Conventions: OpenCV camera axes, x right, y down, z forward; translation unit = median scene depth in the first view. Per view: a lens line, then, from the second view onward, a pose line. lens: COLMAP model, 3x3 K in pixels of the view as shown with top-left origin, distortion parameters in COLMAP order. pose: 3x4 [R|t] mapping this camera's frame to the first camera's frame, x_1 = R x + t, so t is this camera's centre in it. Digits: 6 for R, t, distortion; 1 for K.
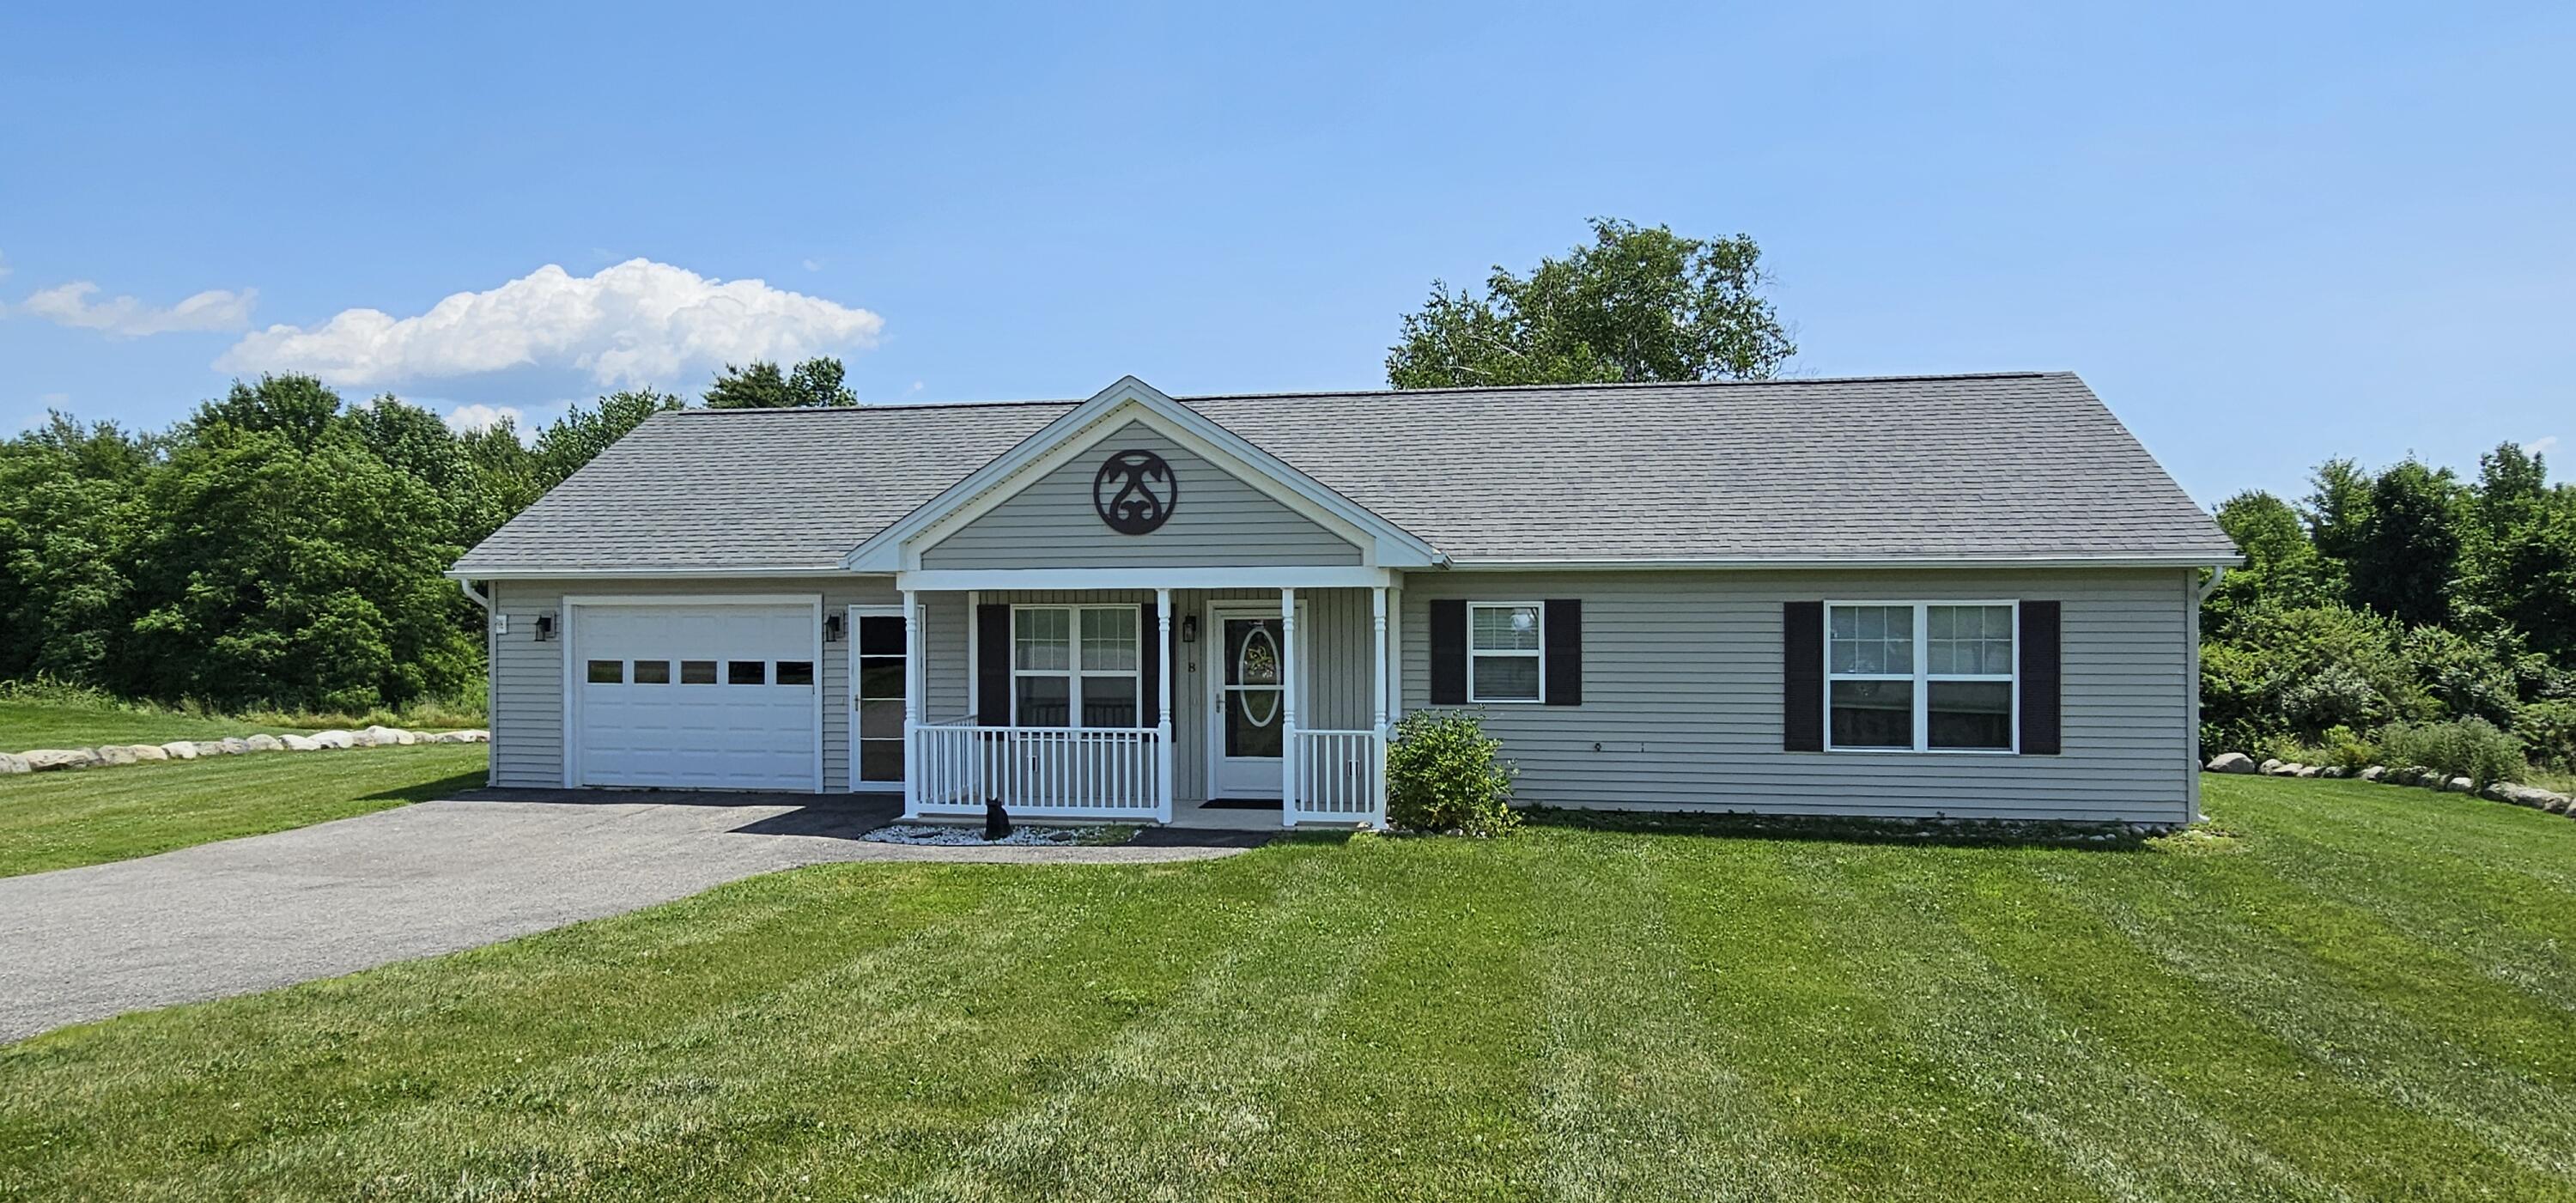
lens RADIAL K [[1330.6, 0, 1297.6], [0, 1330.6, 677.6], [0, 0, 1]] dist [-0.000175, -0.000186]
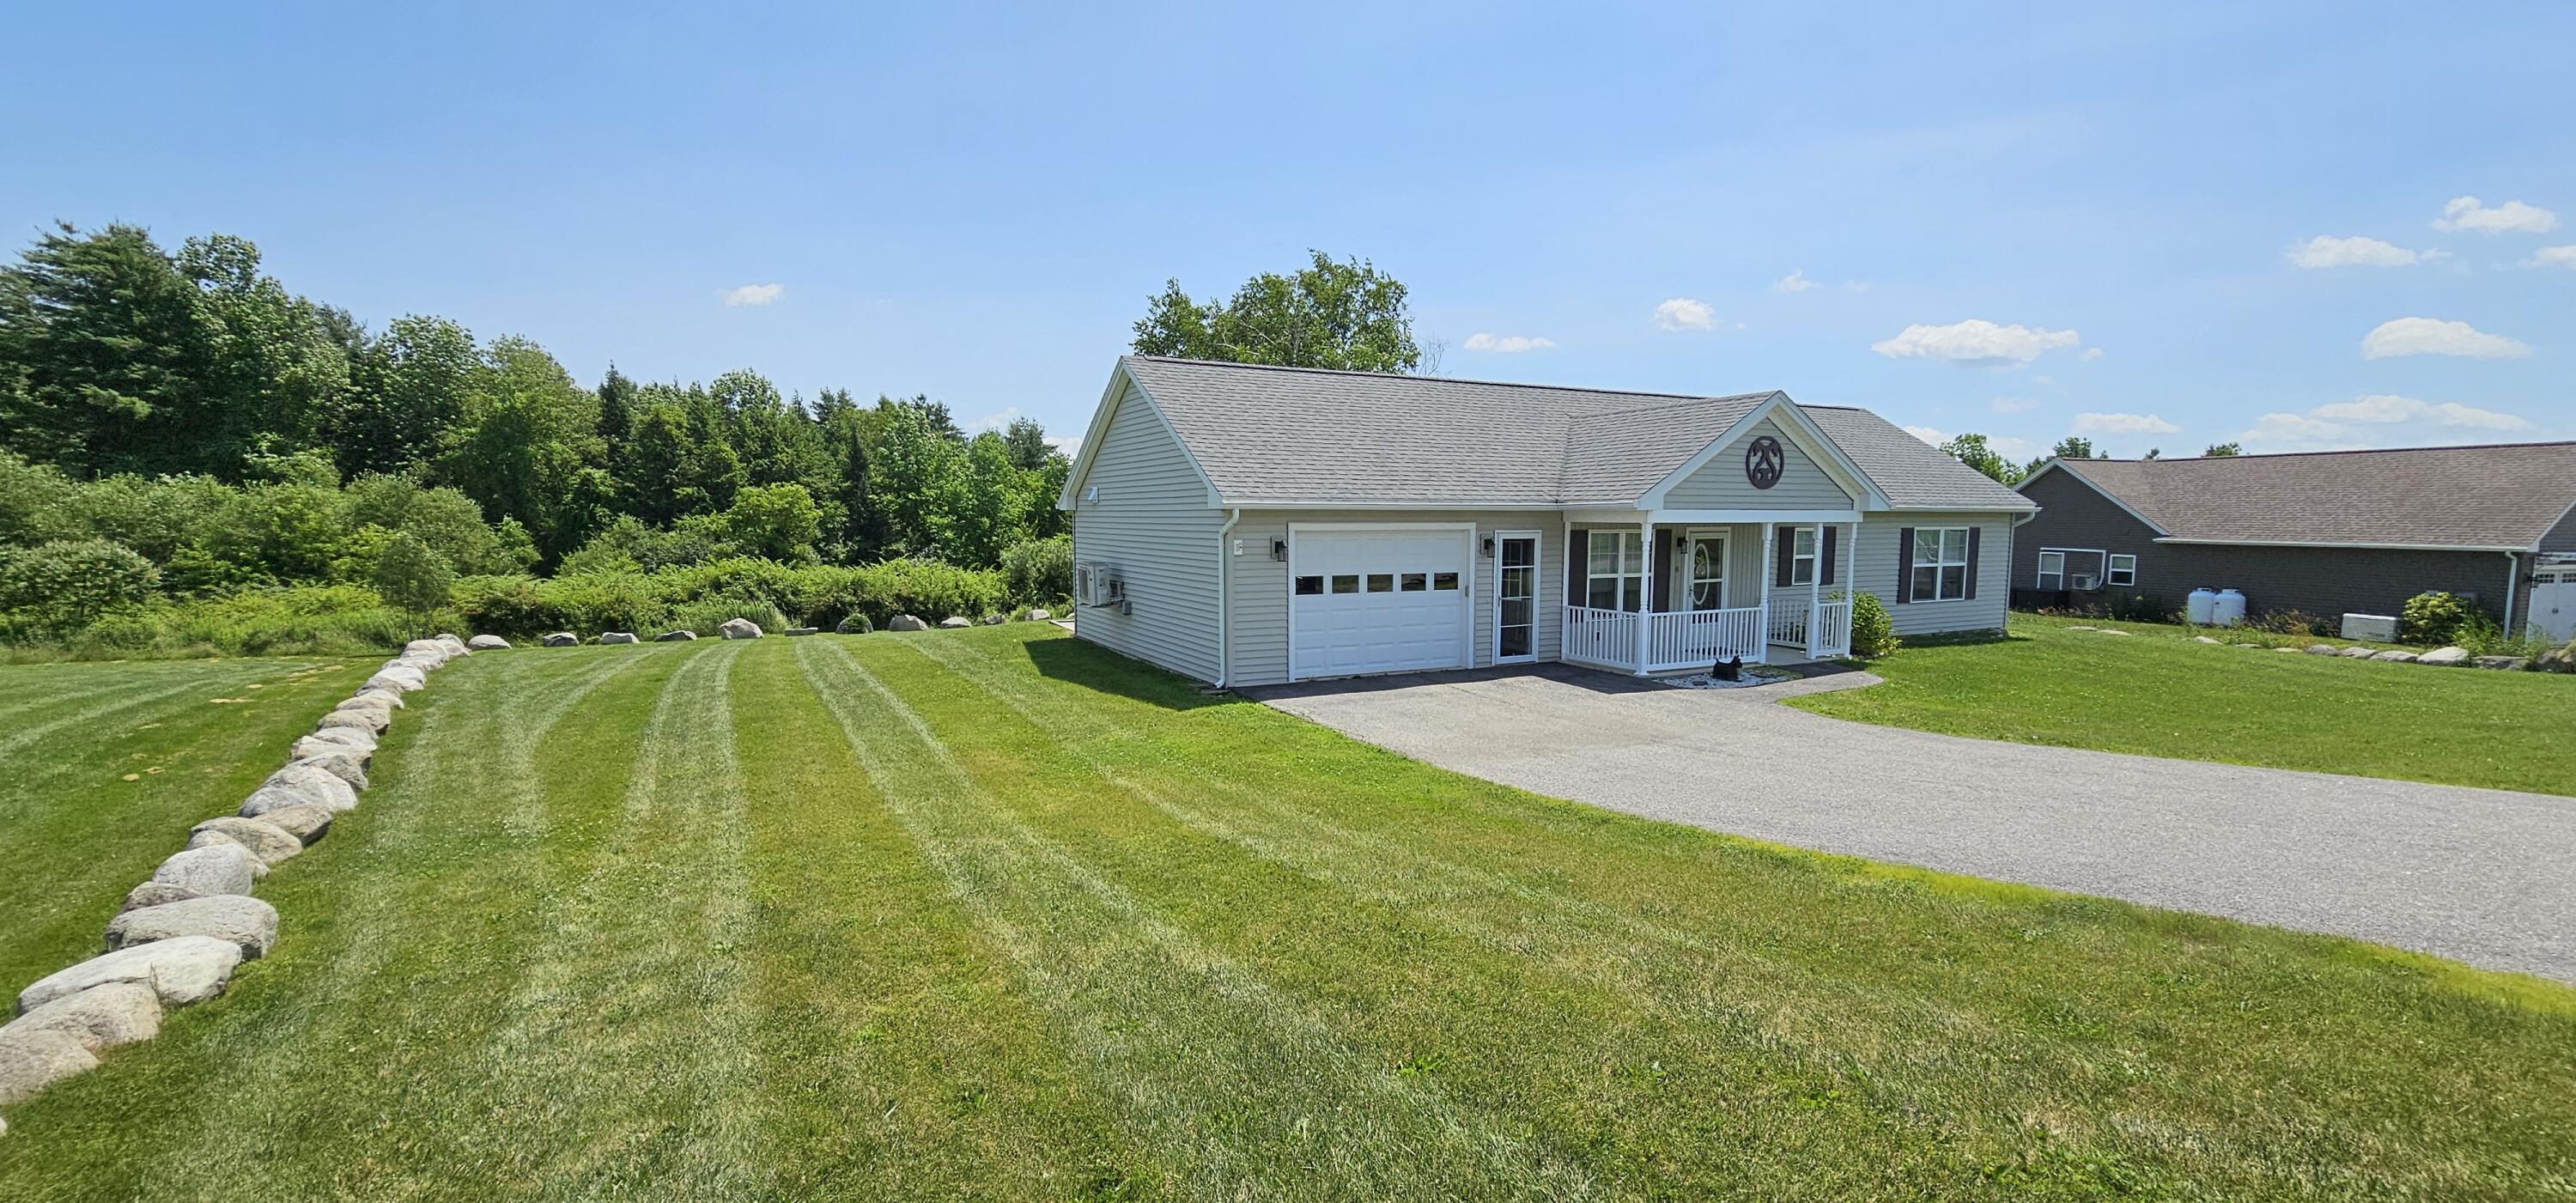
lens RADIAL K [[1070.9, 0, 1283.2], [0, 1070.9, 612.5], [0, 0, 1]] dist [-0.001026, -0.000662]
pose [[0.809659, -0.046526, 0.585053, -1.138475], [0.028400, 0.998791, 0.040126, -0.019958], [-0.586213, -0.015873, 0.810002, 0.223858]]
